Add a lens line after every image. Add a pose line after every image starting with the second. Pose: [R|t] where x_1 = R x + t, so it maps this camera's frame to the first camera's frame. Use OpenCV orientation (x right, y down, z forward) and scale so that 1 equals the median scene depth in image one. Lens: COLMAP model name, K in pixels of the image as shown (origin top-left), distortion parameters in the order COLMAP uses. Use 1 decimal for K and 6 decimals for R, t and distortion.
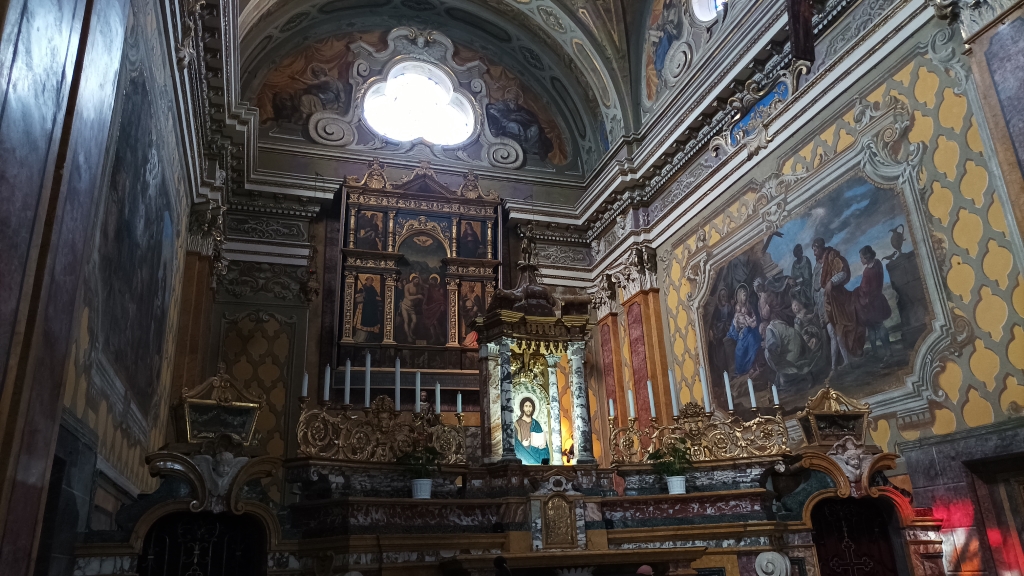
lens RADIAL K [[754.6, 0, 512.0], [0, 754.6, 288.0], [0, 0, 1]] dist [0.047288, -0.056181]
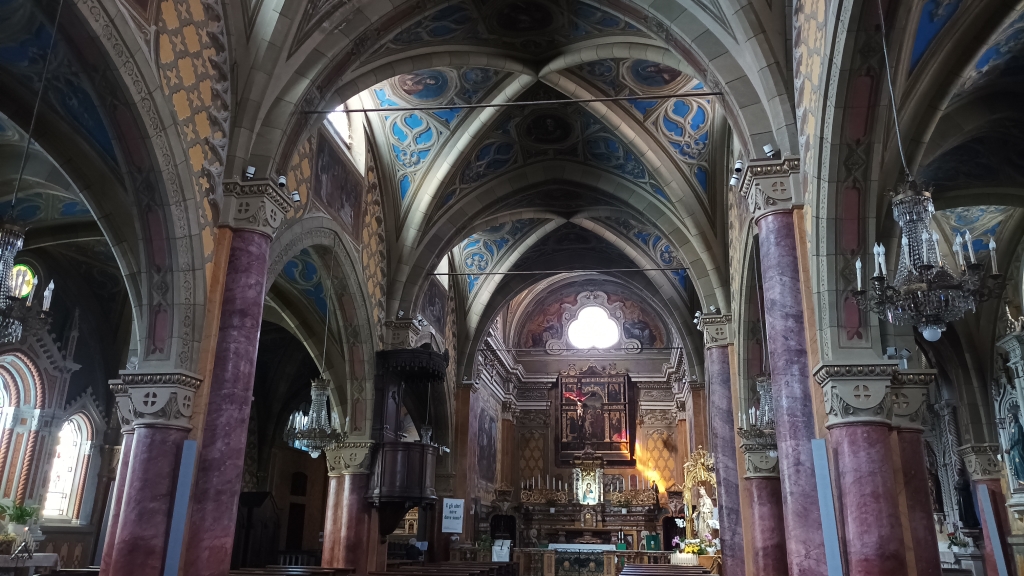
lens RADIAL K [[754.6, 0, 512.0], [0, 754.6, 288.0], [0, 0, 1]] dist [0.047288, -0.056181]
pose [[0.895203, -0.083061, -0.437851, 0.751334], [0.101996, 0.994586, 0.019861, -0.490192], [0.433831, -0.062439, 0.898828, -1.279615]]
